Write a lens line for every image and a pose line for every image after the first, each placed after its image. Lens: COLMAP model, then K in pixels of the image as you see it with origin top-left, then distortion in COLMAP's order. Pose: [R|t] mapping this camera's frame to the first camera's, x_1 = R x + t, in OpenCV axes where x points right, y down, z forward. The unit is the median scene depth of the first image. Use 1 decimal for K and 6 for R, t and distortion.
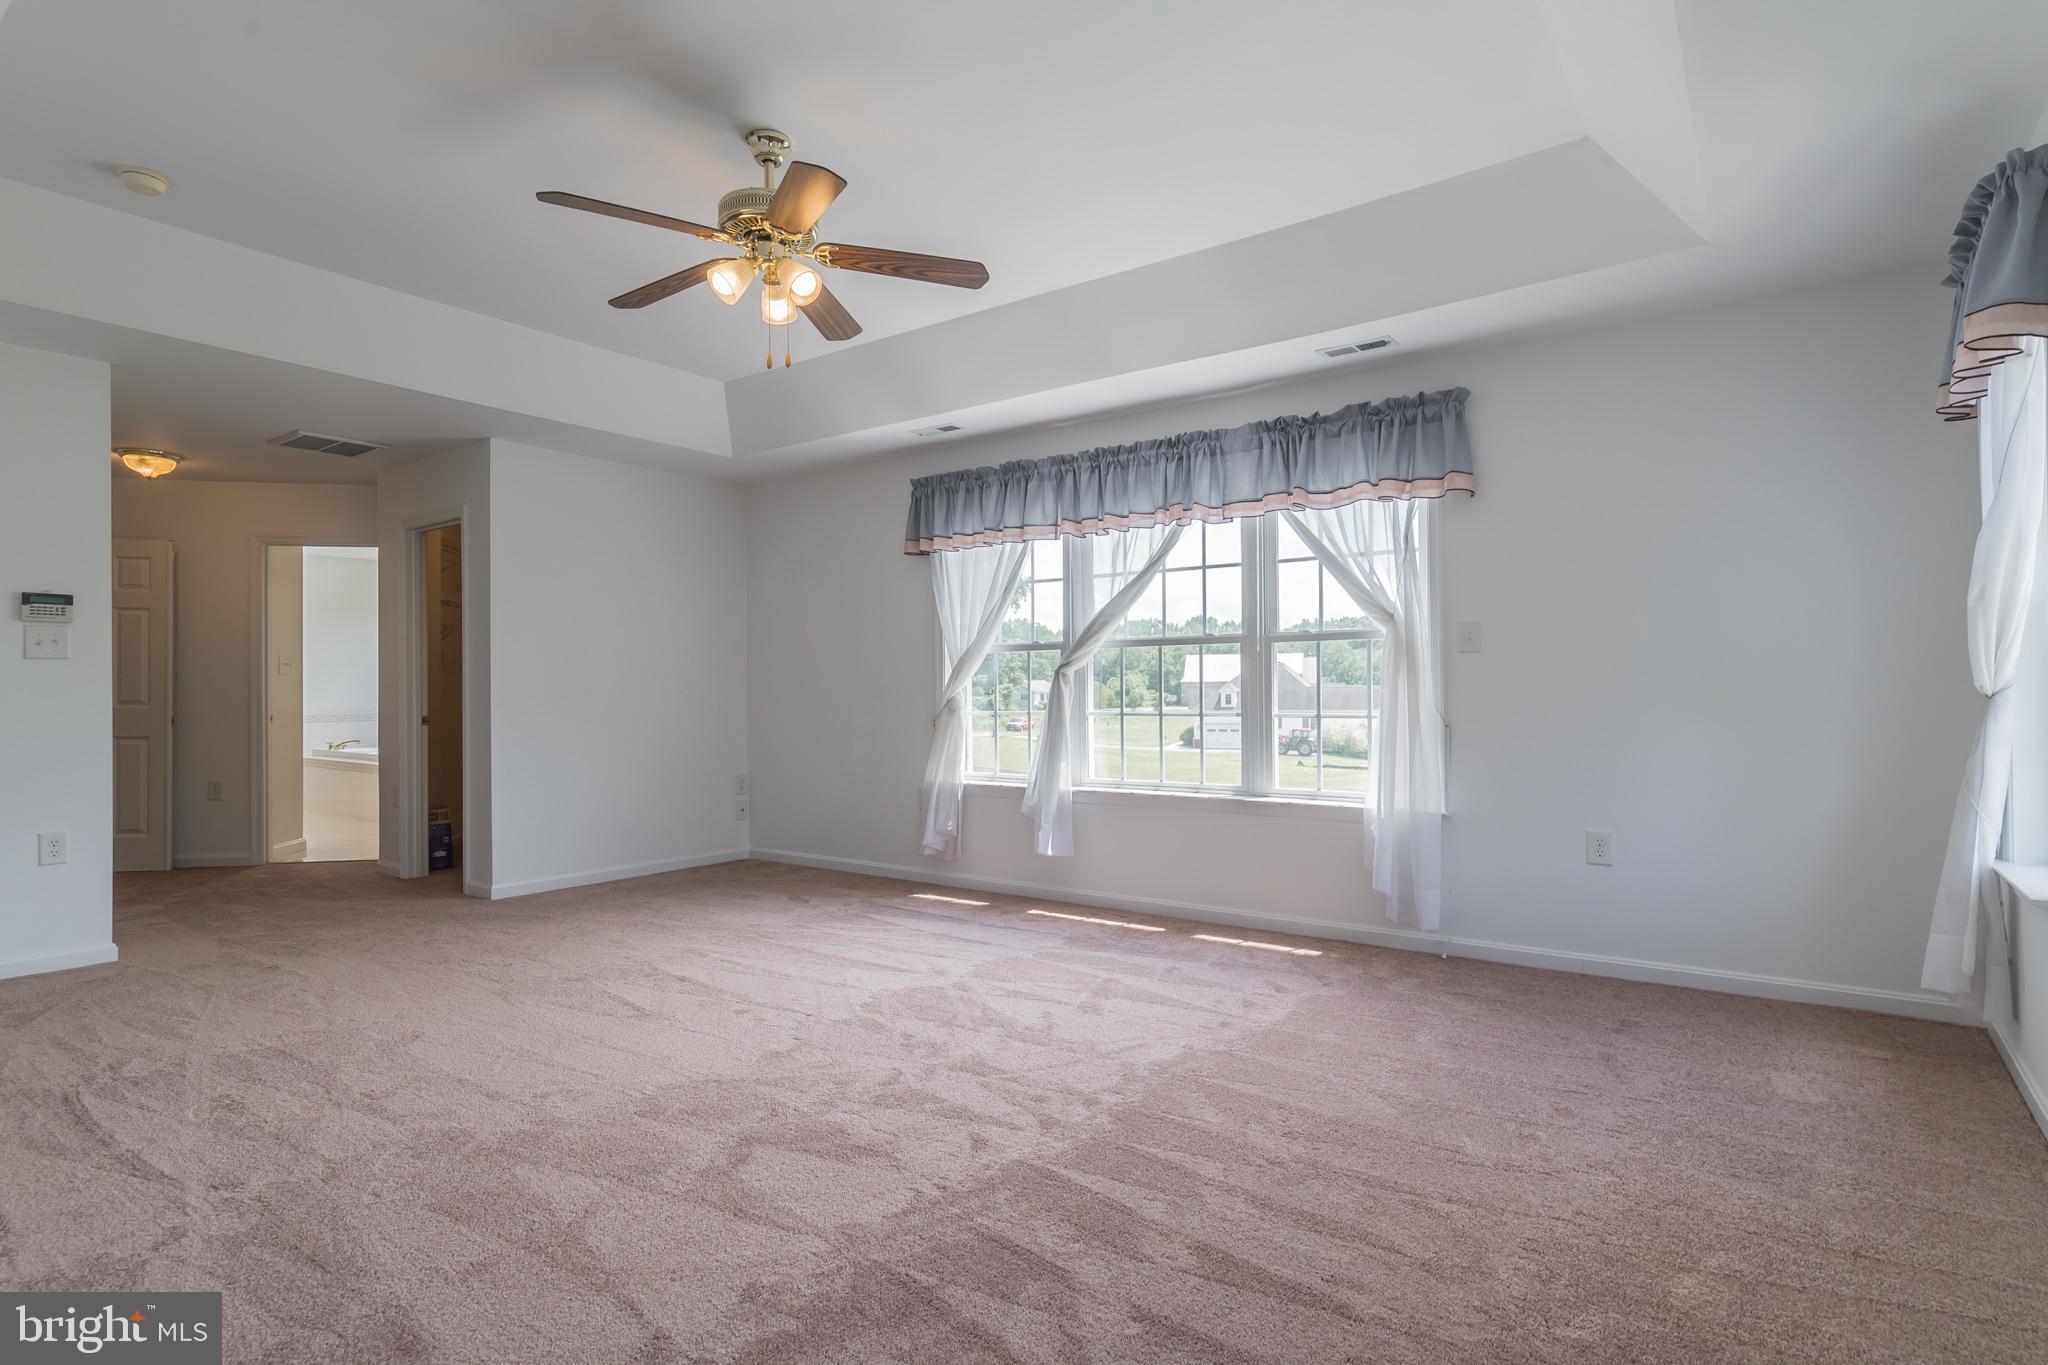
lens RADIAL K [[1060.4, 0, 1031.1], [0, 1060.4, 687.9], [0, 0, 1]] dist [-0.000302, 0.000154]
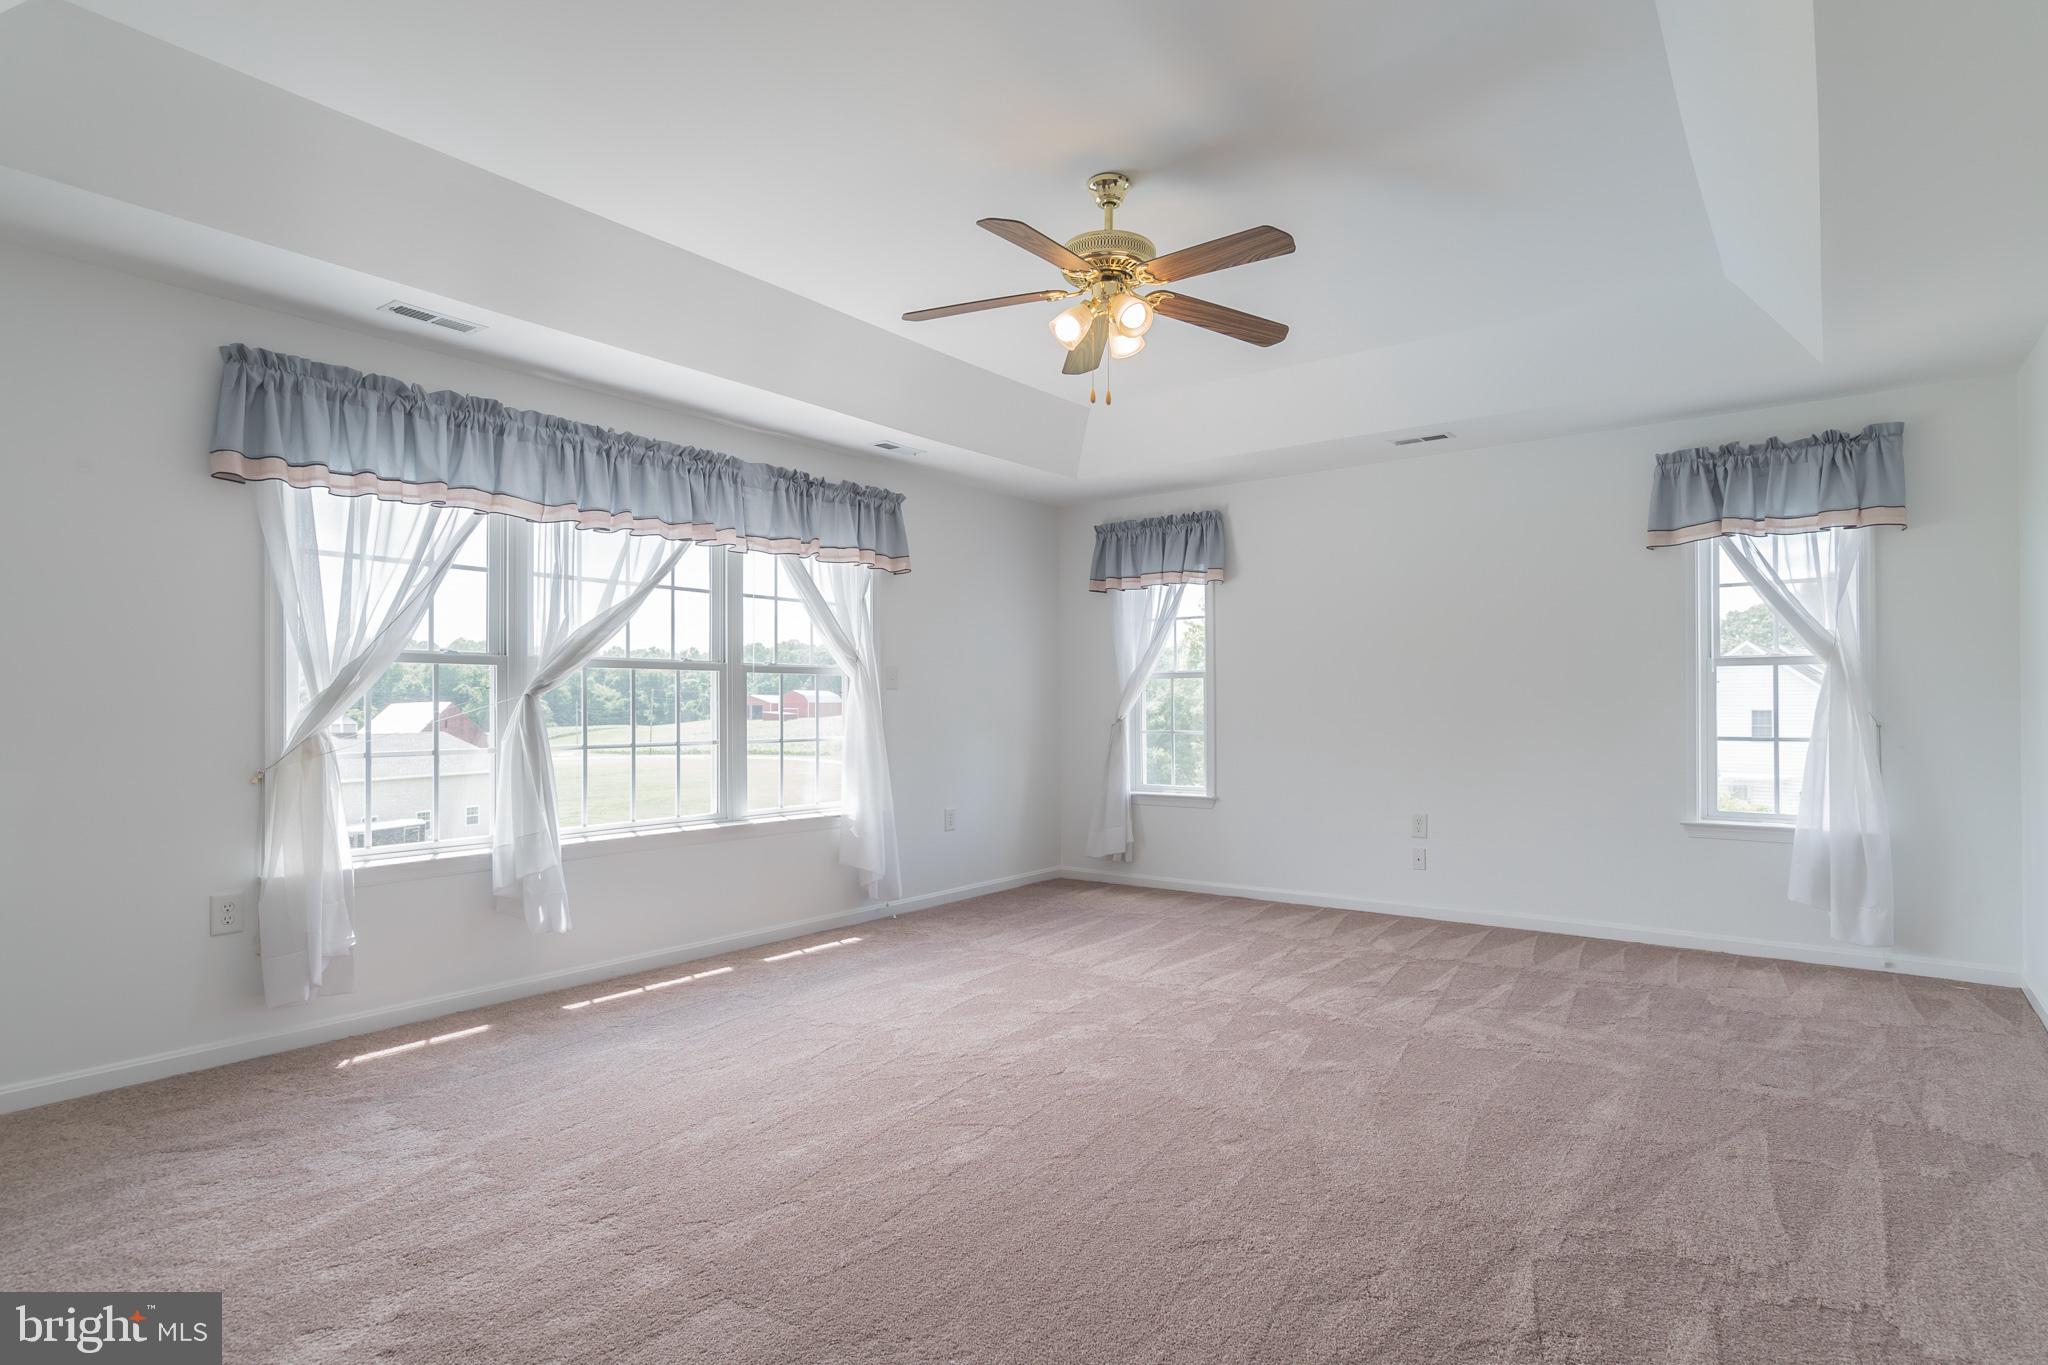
lens RADIAL K [[1060.4, 0, 1031.1], [0, 1060.4, 687.9], [0, 0, 1]] dist [-0.000302, 0.000154]
pose [[0.007085, 0.024603, 0.999672, -0.802920], [0.001067, 0.999697, -0.024611, -0.001327], [-0.999974, 0.001241, 0.007057, 0.697600]]
